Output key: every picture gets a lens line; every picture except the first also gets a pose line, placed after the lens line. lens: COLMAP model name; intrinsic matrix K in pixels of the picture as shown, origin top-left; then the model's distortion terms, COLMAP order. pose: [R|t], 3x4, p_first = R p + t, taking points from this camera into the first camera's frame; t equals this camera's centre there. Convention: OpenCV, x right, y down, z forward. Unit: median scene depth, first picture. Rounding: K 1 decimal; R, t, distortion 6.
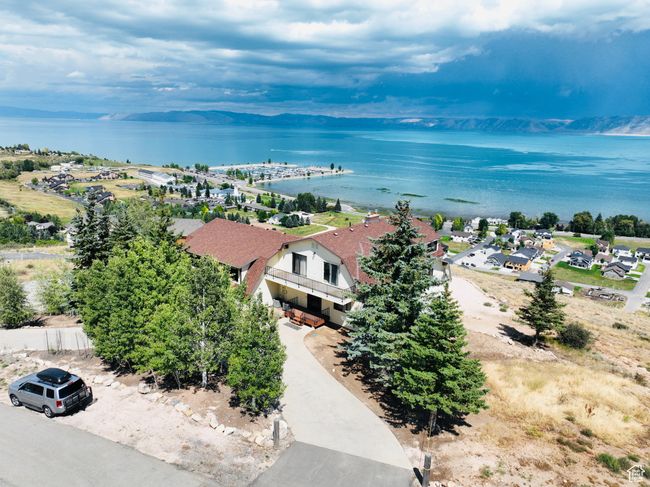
lens RADIAL K [[457.7, 0, 328.3], [0, 457.7, 242.7], [0, 0, 1]] dist [-0.003058, 0.020386]
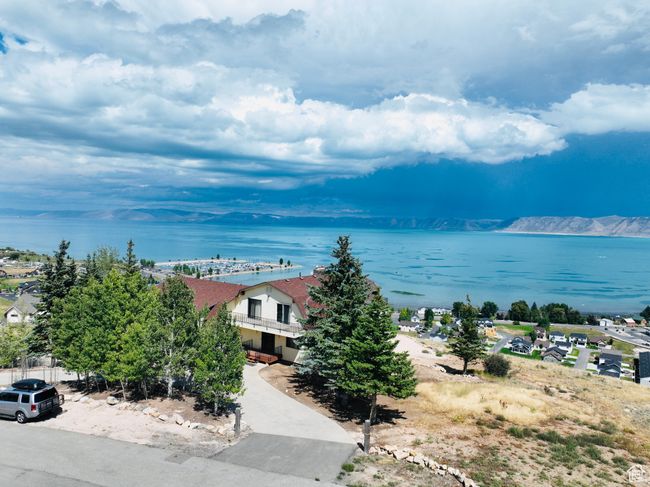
lens RADIAL K [[457.7, 0, 328.3], [0, 457.7, 242.7], [0, 0, 1]] dist [-0.003058, 0.020386]
pose [[0.993797, -0.000222, 0.111213, -0.000906], [0.023358, 0.978110, -0.206775, 0.012456], [-0.108733, 0.208090, 0.972047, -0.012585]]
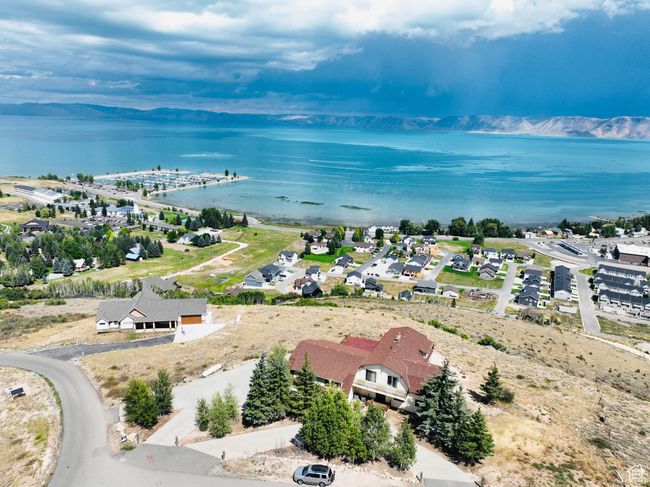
lens RADIAL K [[457.7, 0, 328.3], [0, 457.7, 242.7], [0, 0, 1]] dist [-0.003058, 0.020386]
pose [[0.969642, -0.056286, 0.237964, -0.063249], [0.053974, 0.998410, 0.016225, -0.052068], [-0.238499, -0.002888, 0.971138, -0.072947]]
